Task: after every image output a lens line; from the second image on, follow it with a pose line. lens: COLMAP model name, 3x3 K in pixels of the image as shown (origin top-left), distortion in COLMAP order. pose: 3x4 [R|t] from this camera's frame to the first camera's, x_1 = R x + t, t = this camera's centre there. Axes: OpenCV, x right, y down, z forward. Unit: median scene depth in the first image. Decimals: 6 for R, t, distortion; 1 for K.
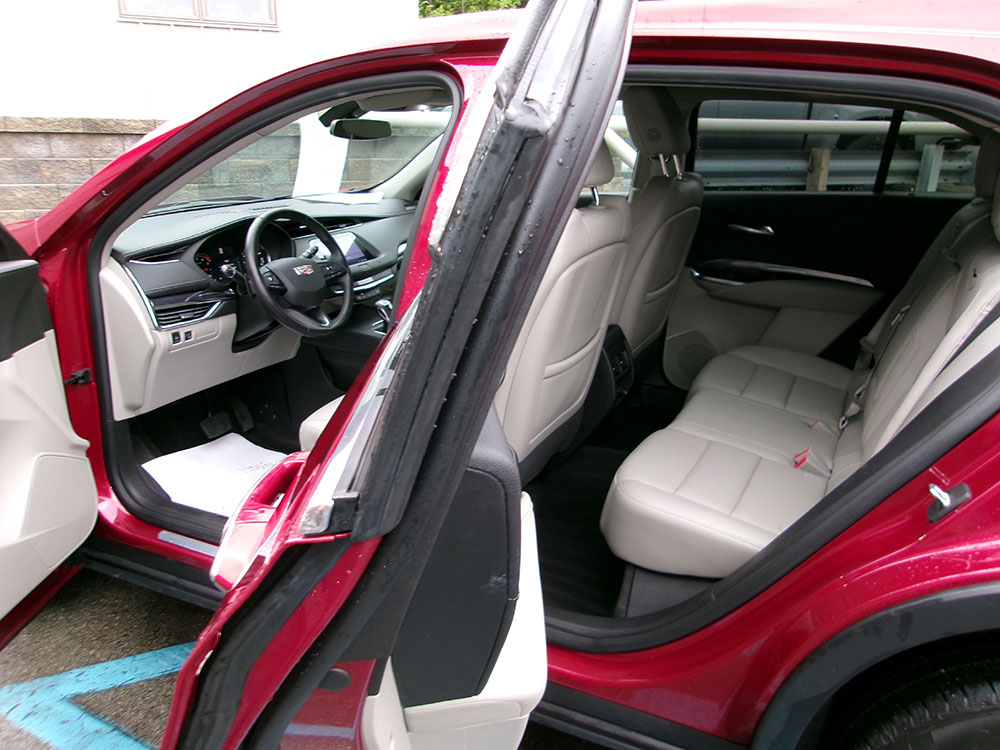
lens RADIAL K [[776.2, 0, 500.0], [0, 776.2, 375.0], [0, 0, 1]] dist [0.004552, 0.010964]
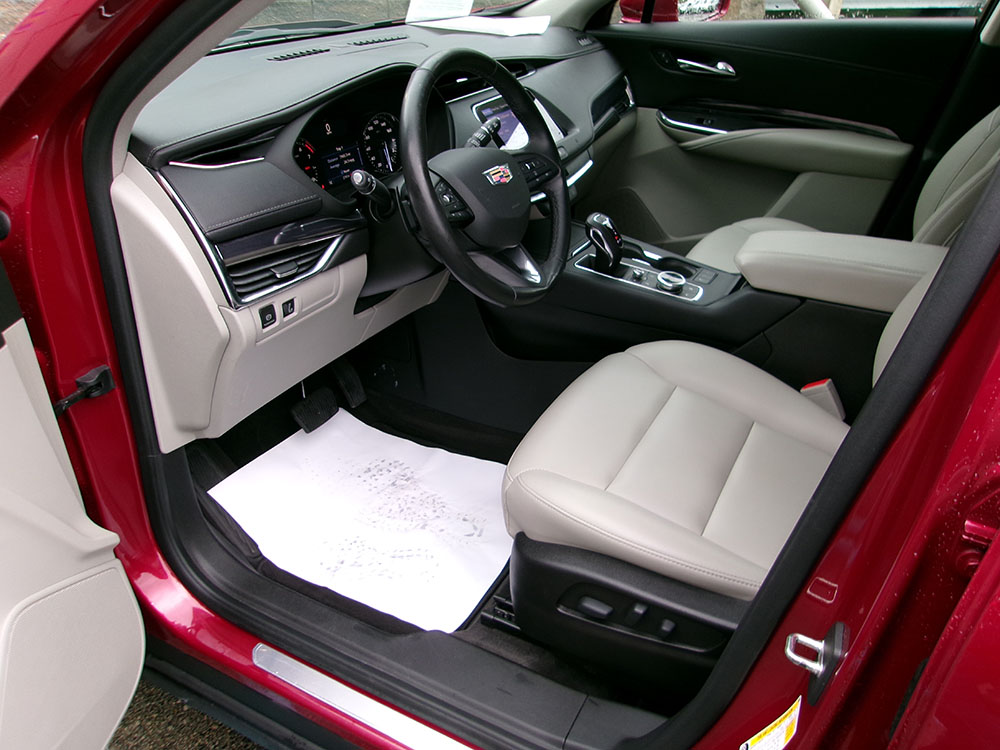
lens RADIAL K [[763.8, 0, 500.0], [0, 763.8, 375.0], [0, 0, 1]] dist [-0.008778, 0.012721]
pose [[0.999502, 0.018160, -0.025799, -0.244995], [-0.012419, 0.978178, 0.207396, -0.114327], [0.029002, -0.206972, 0.977917, 0.493469]]
